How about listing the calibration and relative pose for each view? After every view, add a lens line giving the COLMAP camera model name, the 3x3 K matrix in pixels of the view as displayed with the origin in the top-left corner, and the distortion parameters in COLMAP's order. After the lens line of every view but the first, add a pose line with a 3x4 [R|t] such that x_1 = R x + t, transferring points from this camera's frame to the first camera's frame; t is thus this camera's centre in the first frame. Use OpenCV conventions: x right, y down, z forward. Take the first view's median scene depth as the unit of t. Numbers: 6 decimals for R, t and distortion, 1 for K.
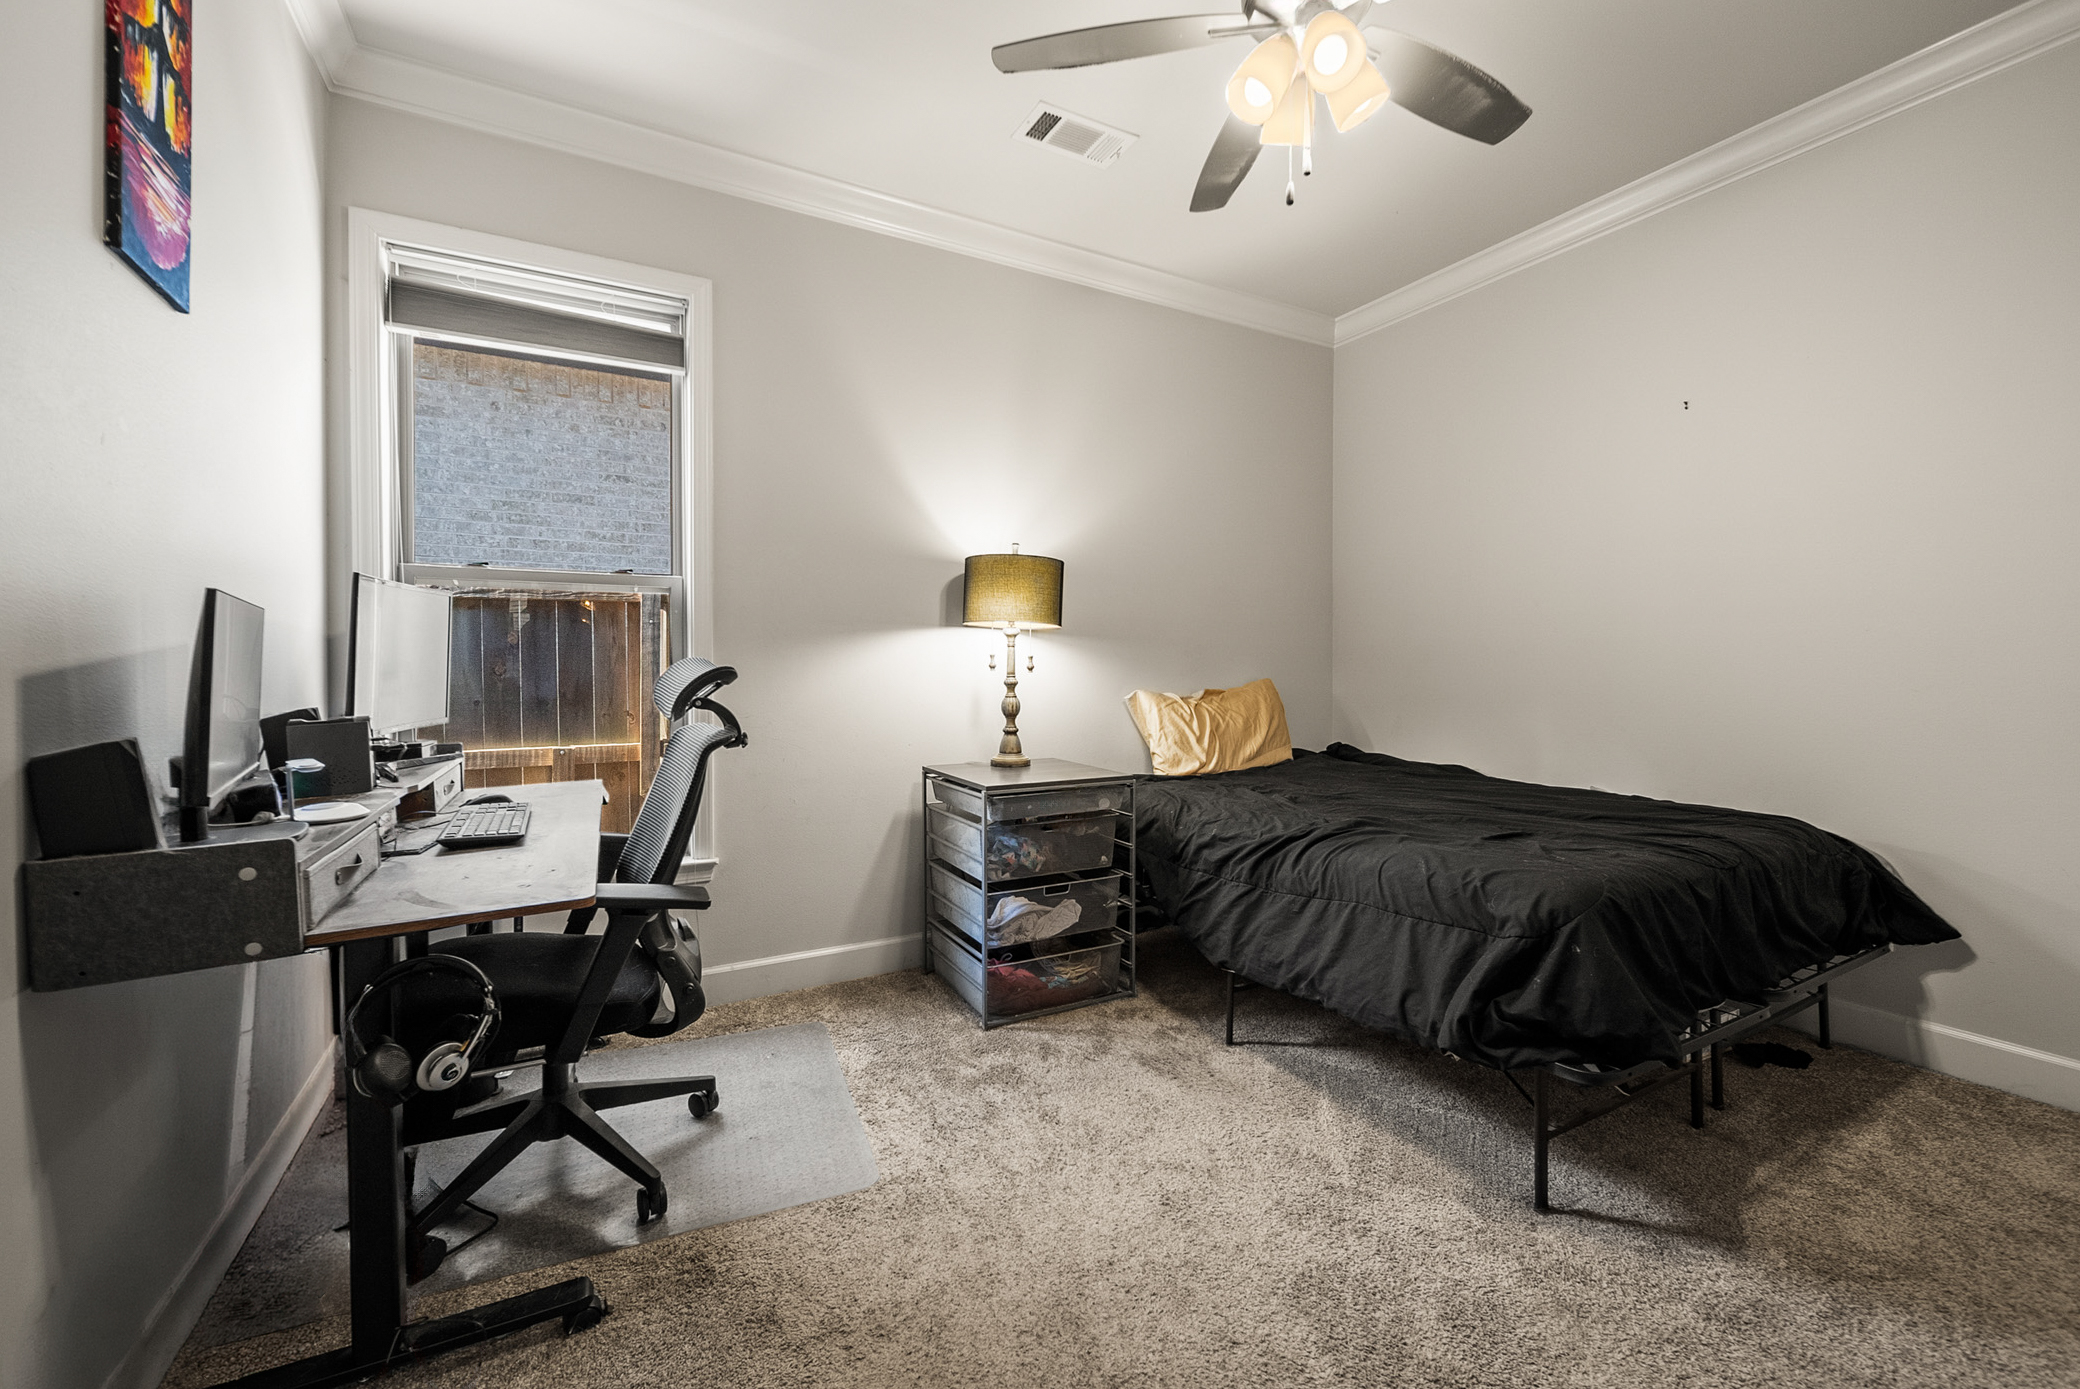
lens RADIAL K [[838.9, 0, 1051.2], [0, 838.9, 685.0], [0, 0, 1]] dist [-0.000993, -0.000302]
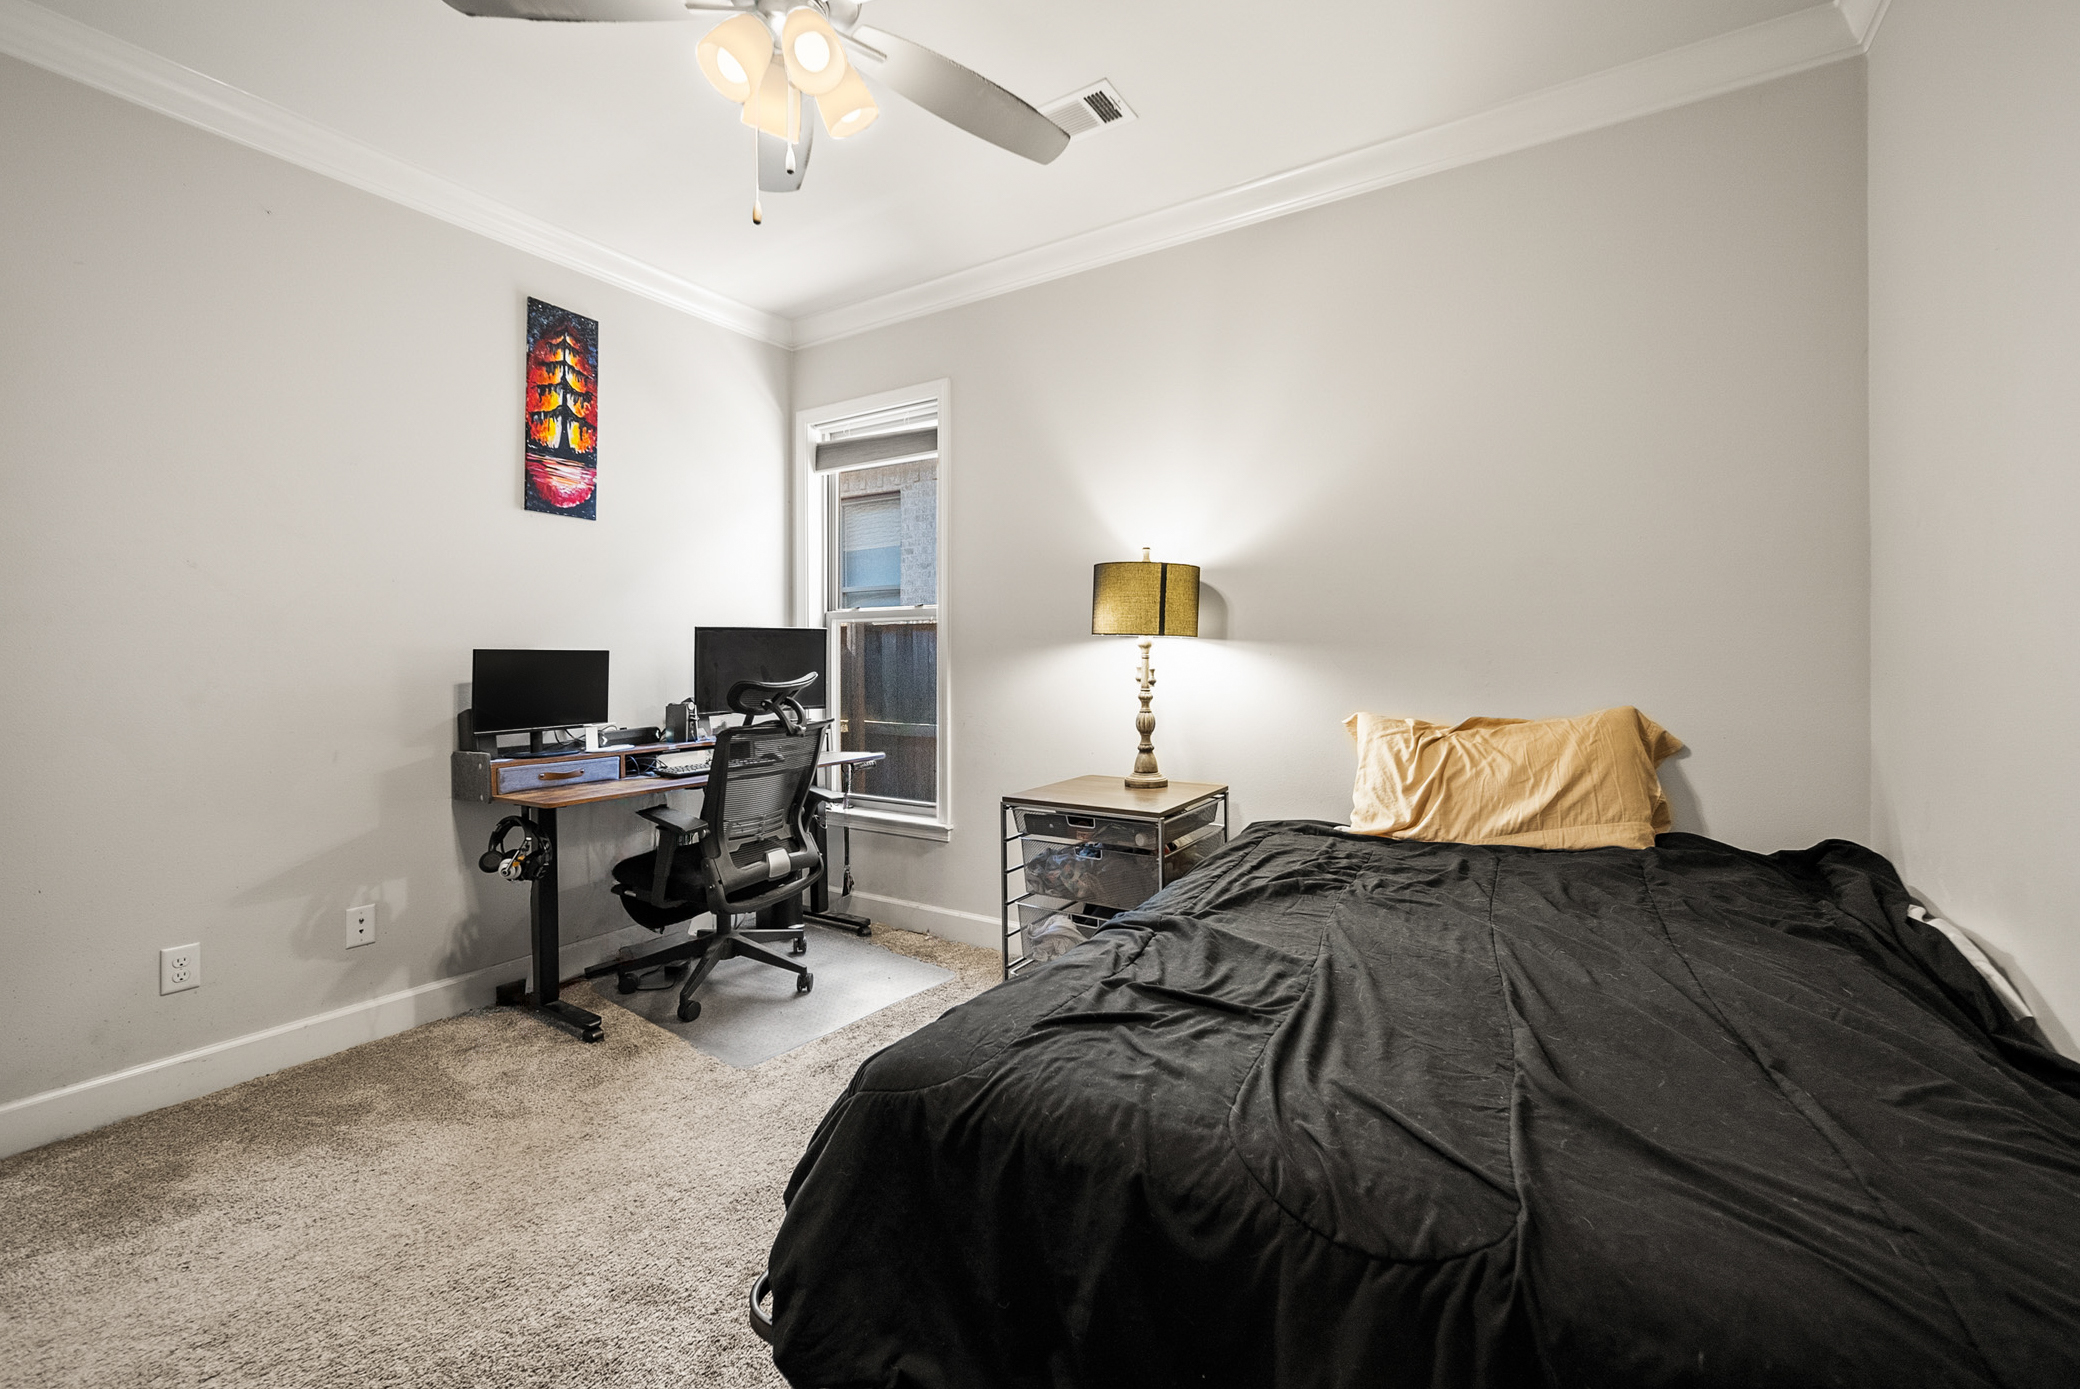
lens RADIAL K [[846.5, 0, 1056.9], [0, 846.5, 660.5], [0, 0, 1]] dist [-0.001177, -0.000111]
pose [[0.495231, 0.004037, -0.868752, 0.726548], [-0.019333, 0.999793, -0.006375, -0.035638], [0.868546, 0.019953, 0.495206, 0.447570]]
